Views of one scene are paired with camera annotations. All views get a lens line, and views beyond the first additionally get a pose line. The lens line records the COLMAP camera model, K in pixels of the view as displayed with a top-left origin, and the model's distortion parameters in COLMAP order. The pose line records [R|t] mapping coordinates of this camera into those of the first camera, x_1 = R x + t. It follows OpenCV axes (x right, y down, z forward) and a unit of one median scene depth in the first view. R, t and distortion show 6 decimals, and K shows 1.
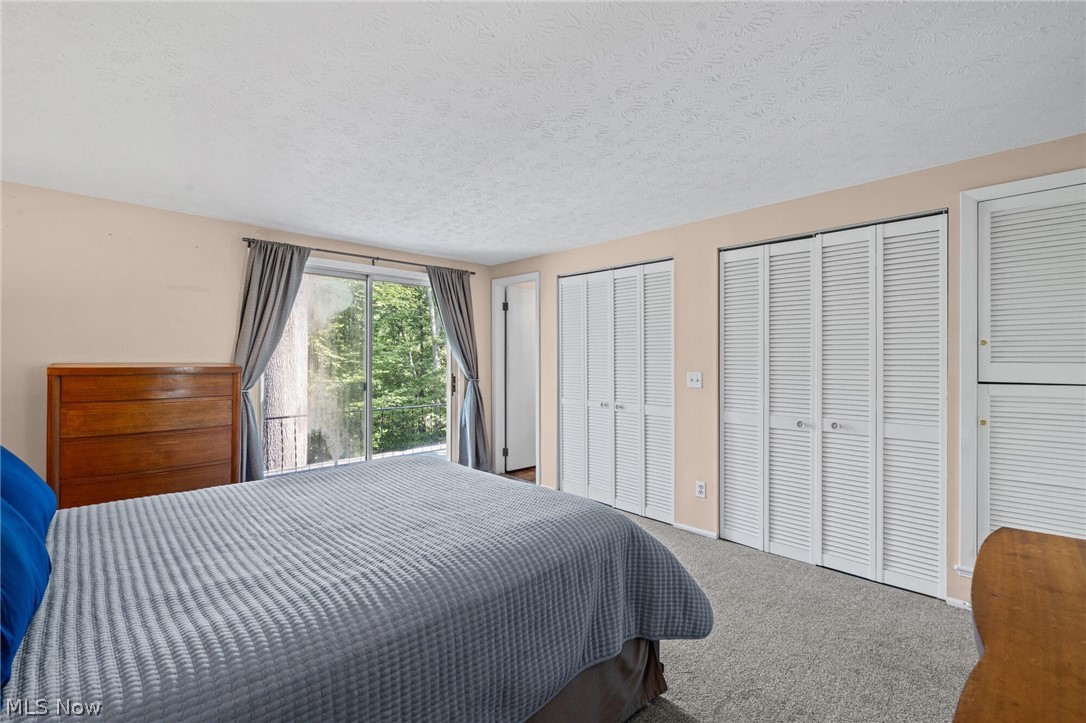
lens RADIAL K [[469.4, 0, 542.3], [0, 469.4, 359.0], [0, 0, 1]] dist [-0.001625, -0.000361]
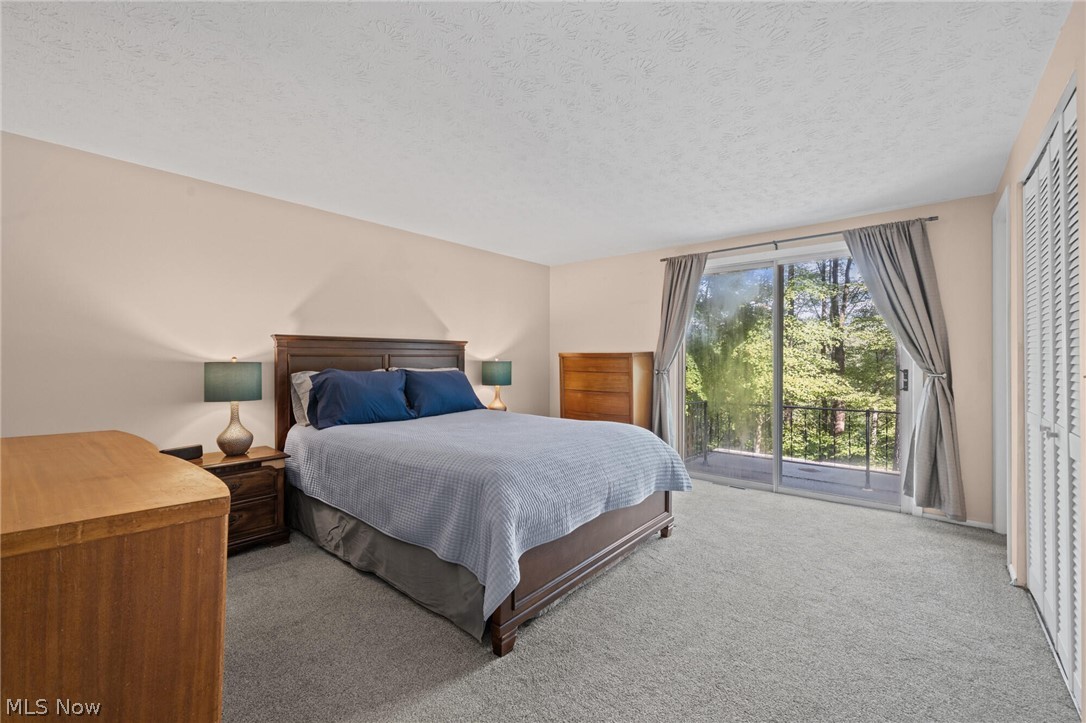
lens RADIAL K [[469.4, 0, 542.6], [0, 469.4, 359.2], [0, 0, 1]] dist [-0.001625, -0.000361]
pose [[0.112140, 0.000243, -0.993692, 0.534853], [0.001904, 0.999998, 0.000459, 0.019333], [0.993691, -0.001943, 0.112139, 0.432344]]
